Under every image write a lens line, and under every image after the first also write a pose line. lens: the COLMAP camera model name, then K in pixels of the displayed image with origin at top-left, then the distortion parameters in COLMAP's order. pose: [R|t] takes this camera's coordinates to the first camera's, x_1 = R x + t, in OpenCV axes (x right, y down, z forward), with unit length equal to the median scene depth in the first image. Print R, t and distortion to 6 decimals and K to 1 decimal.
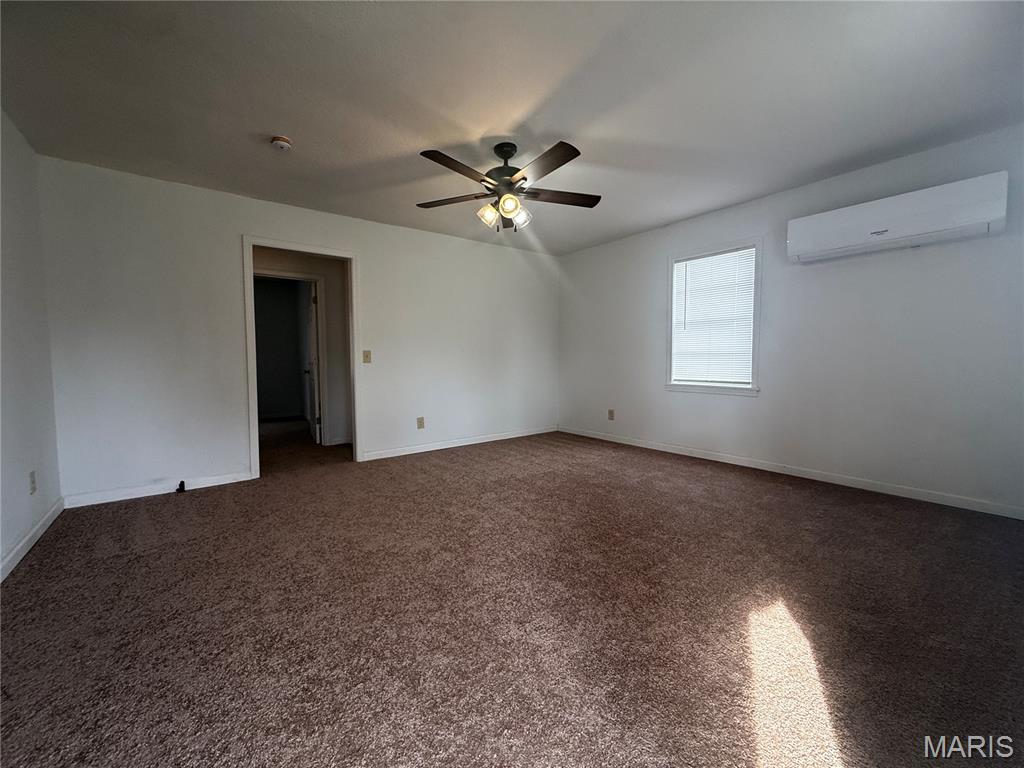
lens RADIAL K [[419.9, 0, 517.5], [0, 419.9, 385.9], [0, 0, 1]] dist [-0.000206, 0.000065]
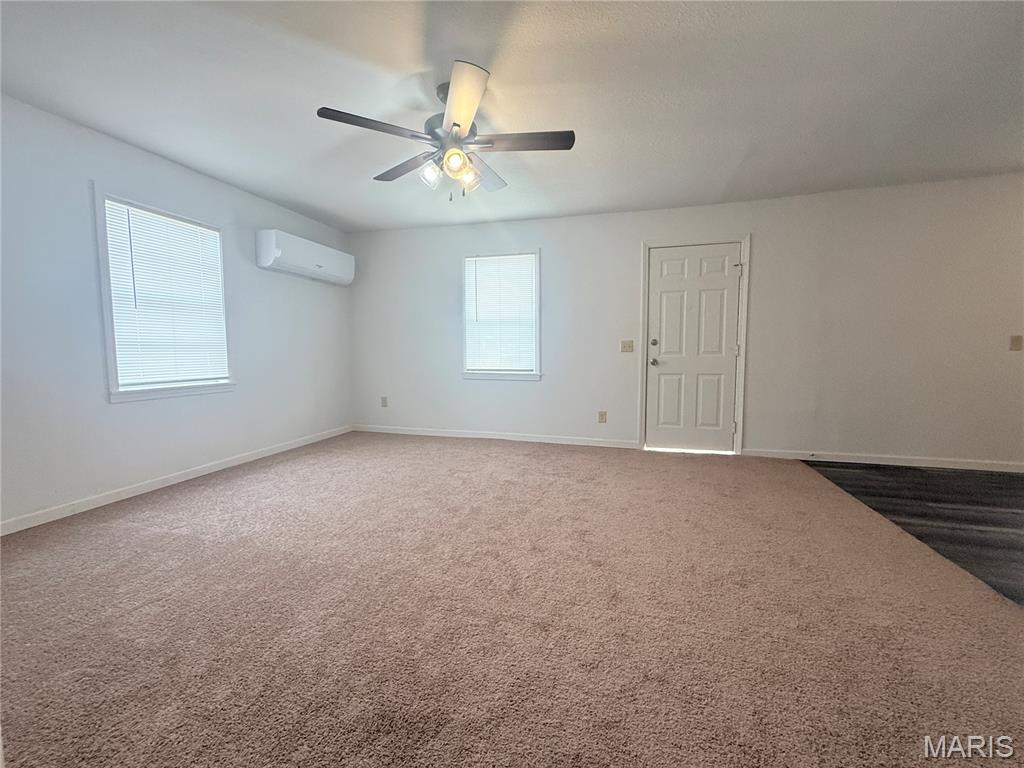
lens RADIAL K [[406.9, 0, 512.0], [0, 406.9, 384.0], [0, 0, 1]] dist [0.002156, 0.000704]
pose [[-0.594300, -0.065572, 0.801566, -0.561966], [0.059129, 0.990411, 0.124861, -0.068117], [-0.802067, 0.121601, -0.584724, 1.024831]]
